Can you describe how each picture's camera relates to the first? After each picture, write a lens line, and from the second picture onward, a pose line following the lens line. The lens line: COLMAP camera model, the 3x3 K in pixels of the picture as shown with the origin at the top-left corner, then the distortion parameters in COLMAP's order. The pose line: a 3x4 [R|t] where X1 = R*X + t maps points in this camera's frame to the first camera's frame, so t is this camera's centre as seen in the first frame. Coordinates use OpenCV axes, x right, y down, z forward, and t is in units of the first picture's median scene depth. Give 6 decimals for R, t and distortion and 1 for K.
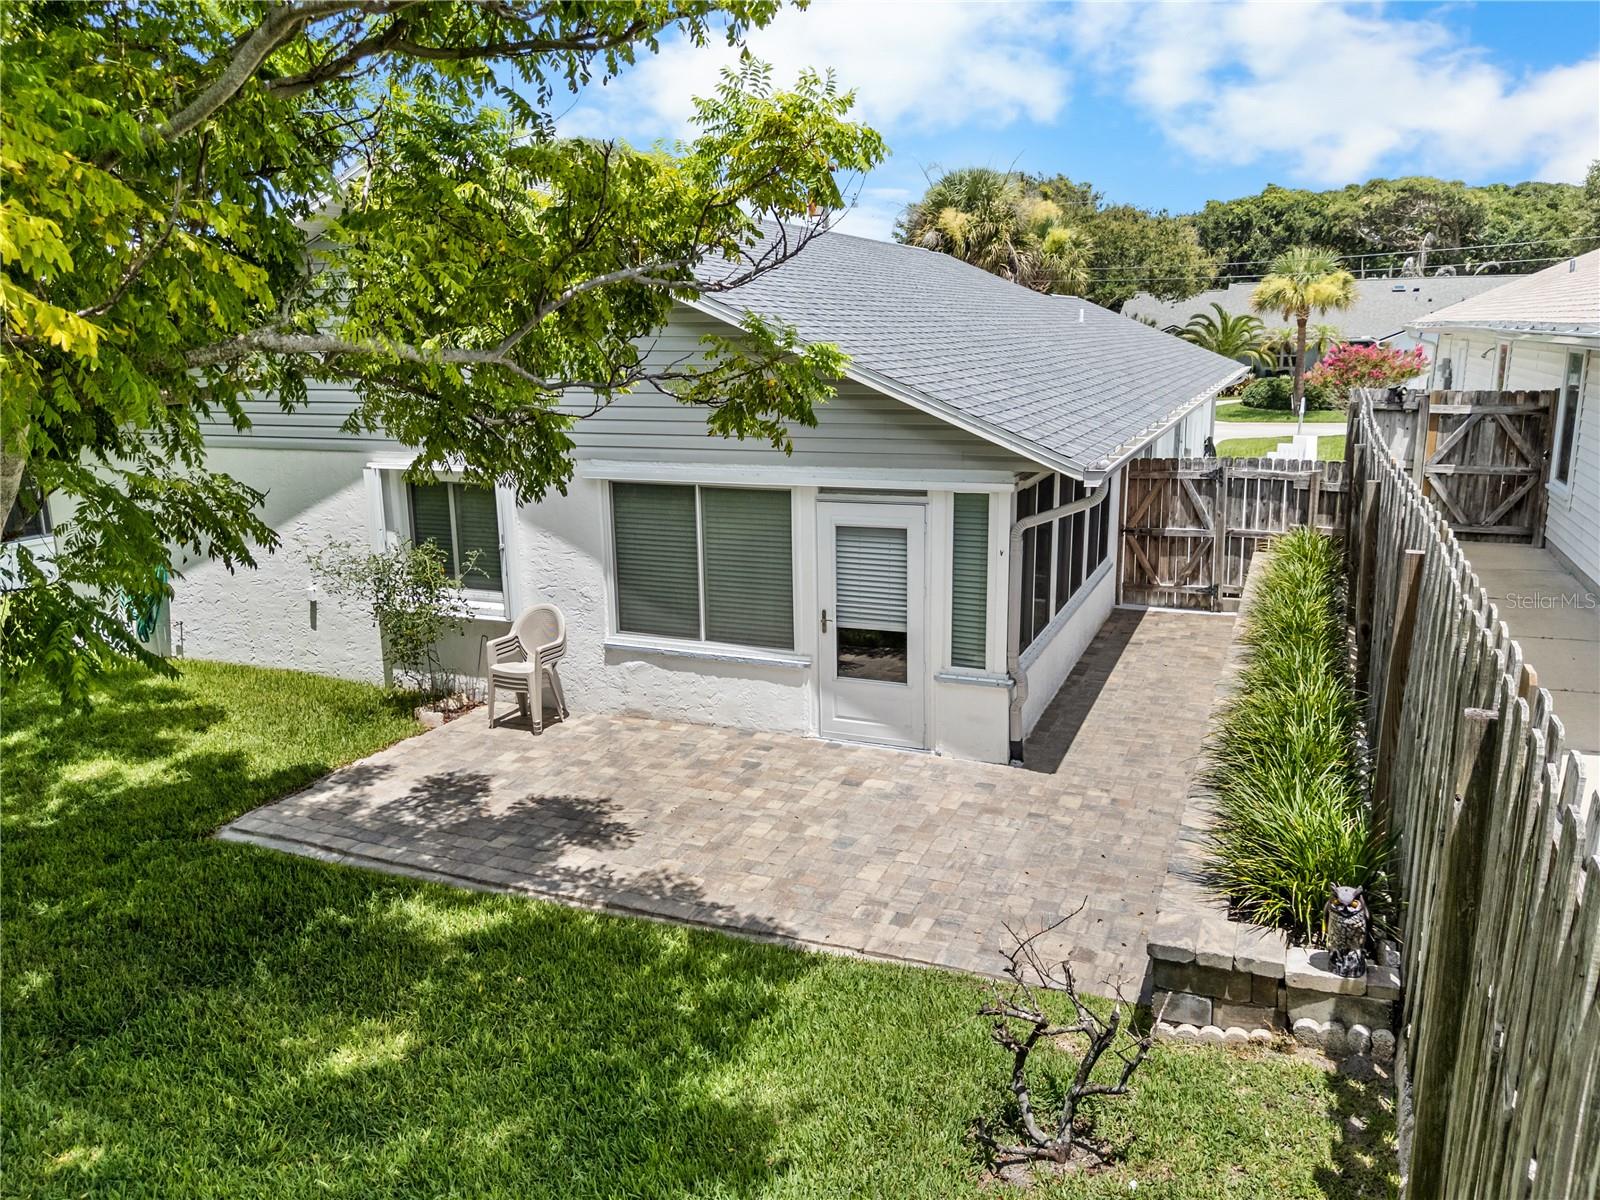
lens RADIAL K [[1135.7, 0, 800.0], [0, 1135.7, 600.0], [0, 0, 1]] dist [0.045009, -0.059206]
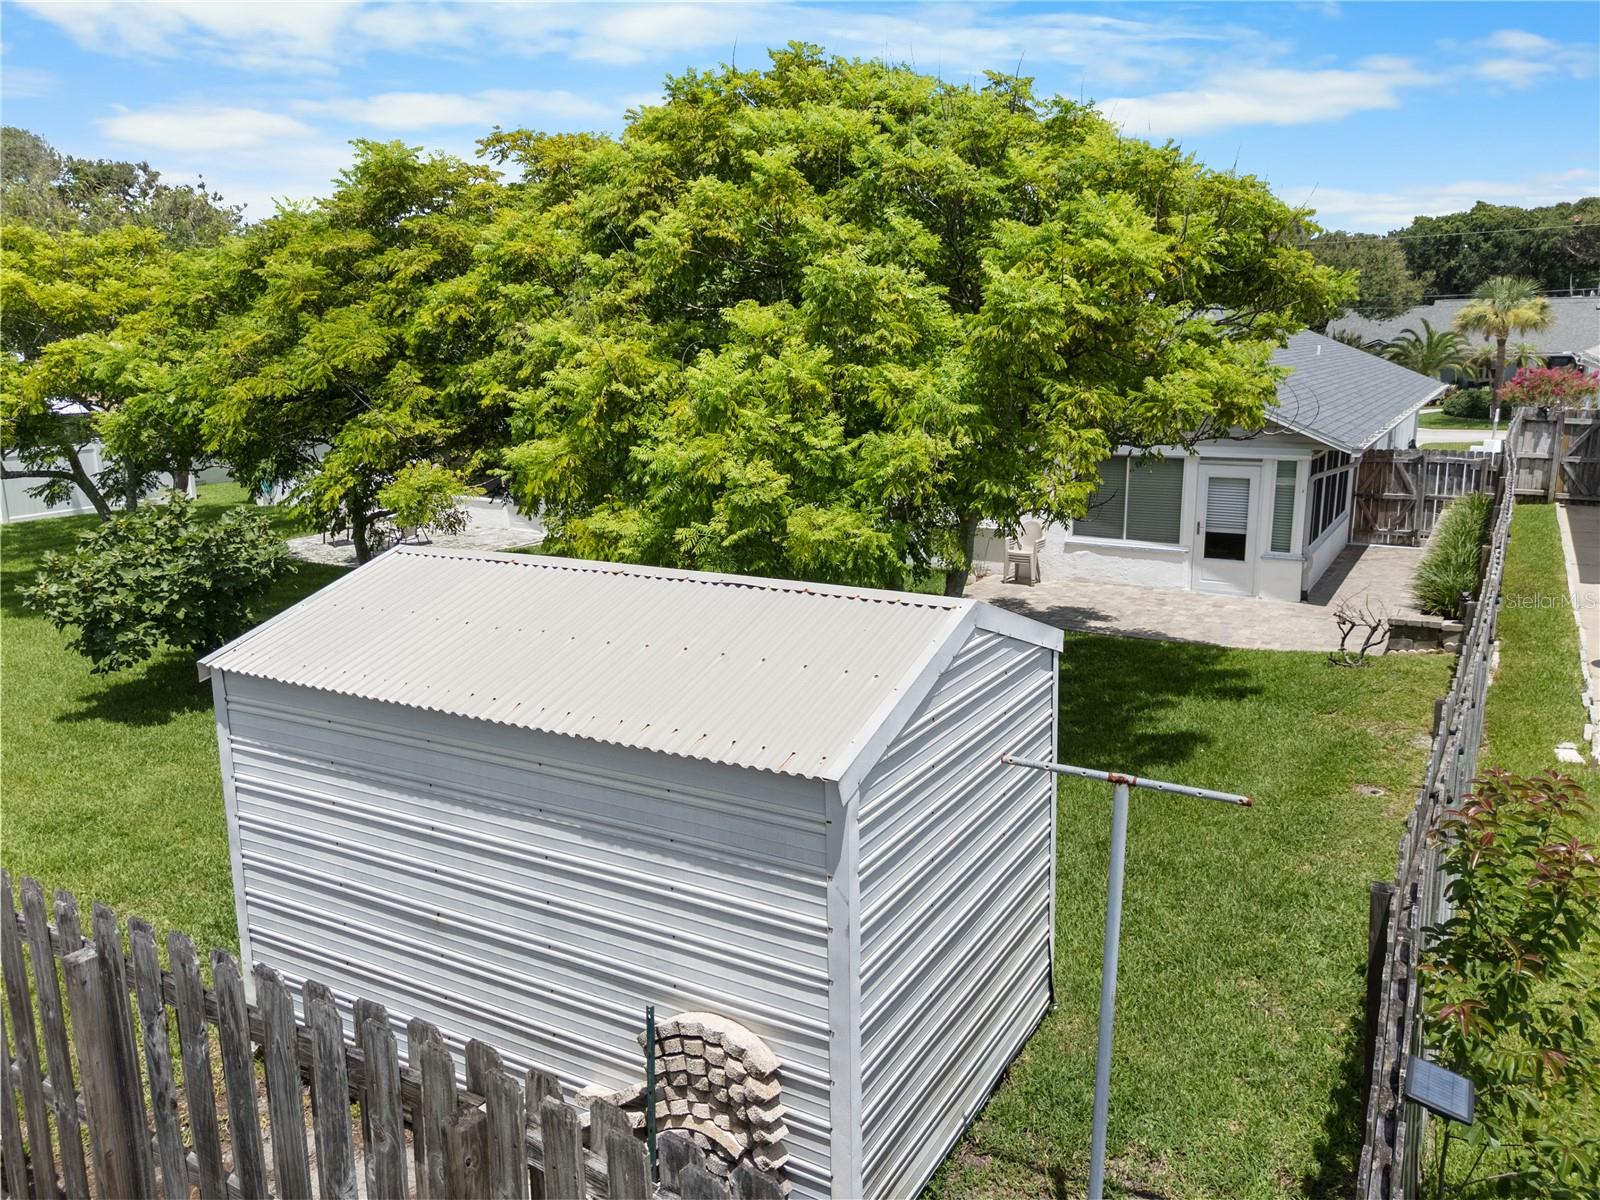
lens RADIAL K [[1198.3, 0, 797.9], [0, 1198.3, 600.2], [0, 0, 1]] dist [0.081492, -0.086455]
pose [[0.992566, 0.034021, -0.116852, -0.285017], [-0.034966, 0.999370, -0.006048, 0.123858], [0.116573, 0.010089, 0.993131, -0.770844]]
